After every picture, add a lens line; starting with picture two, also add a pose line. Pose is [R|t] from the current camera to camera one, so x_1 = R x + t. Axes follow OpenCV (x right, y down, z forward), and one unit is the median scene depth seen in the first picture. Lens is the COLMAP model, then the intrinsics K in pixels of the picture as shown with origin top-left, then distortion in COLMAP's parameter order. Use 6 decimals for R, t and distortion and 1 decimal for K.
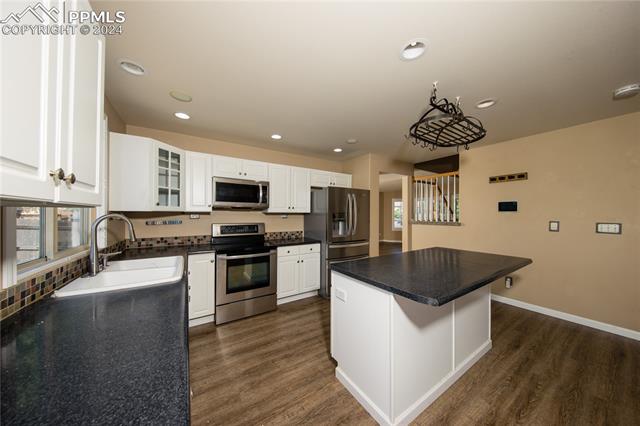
lens RADIAL K [[204.3, 0, 319.4], [0, 204.3, 212.6], [0, 0, 1]] dist [-0.002500, -0.001413]
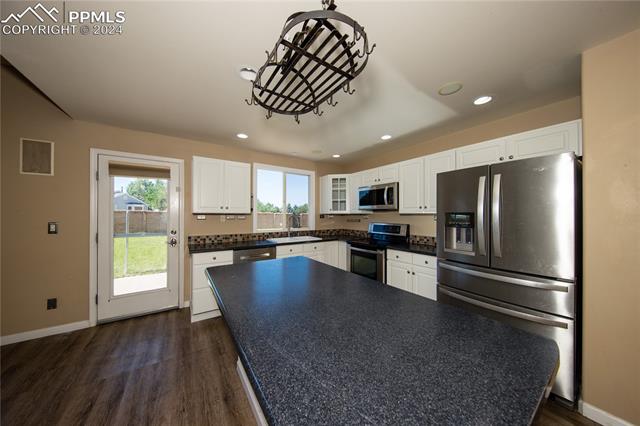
lens RADIAL K [[204.3, 0, 319.0], [0, 204.3, 213.1], [0, 0, 1]] dist [-0.002500, -0.001413]
pose [[0.021235, -0.013300, -0.999686, 0.762824], [0.008708, 0.999876, -0.013118, 0.007422], [0.999737, -0.008427, 0.021348, 0.645699]]
